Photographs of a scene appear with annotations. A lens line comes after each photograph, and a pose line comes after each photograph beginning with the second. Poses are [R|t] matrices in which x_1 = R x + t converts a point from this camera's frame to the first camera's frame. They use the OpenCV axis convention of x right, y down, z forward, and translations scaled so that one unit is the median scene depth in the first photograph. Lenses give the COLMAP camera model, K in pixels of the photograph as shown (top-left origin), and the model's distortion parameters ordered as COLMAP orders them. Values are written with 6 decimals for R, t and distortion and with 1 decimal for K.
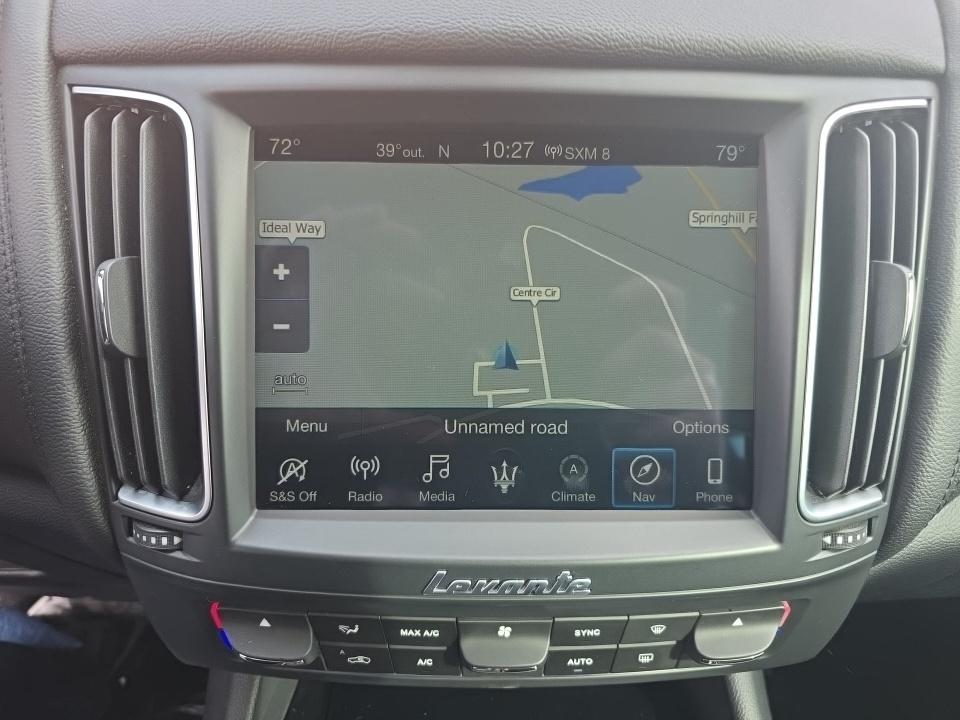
lens RADIAL K [[642.4, 0, 489.1], [0, 642.4, 358.3], [0, 0, 1]] dist [0.041611, -0.029616]
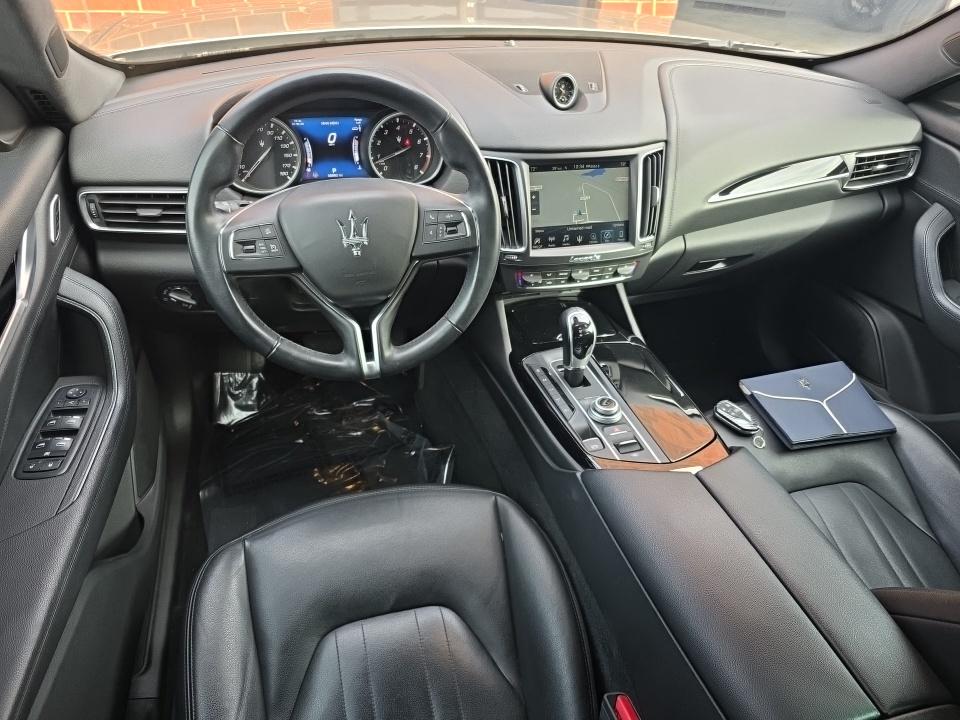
lens RADIAL K [[642.4, 0, 475.0], [0, 642.4, 357.1], [0, 0, 1]] dist [0.041611, -0.029616]
pose [[0.973811, -0.111918, 0.197907, -1.750644], [0.067553, 0.973571, 0.218166, -0.052403], [-0.217093, -0.199083, 0.955634, -3.501973]]
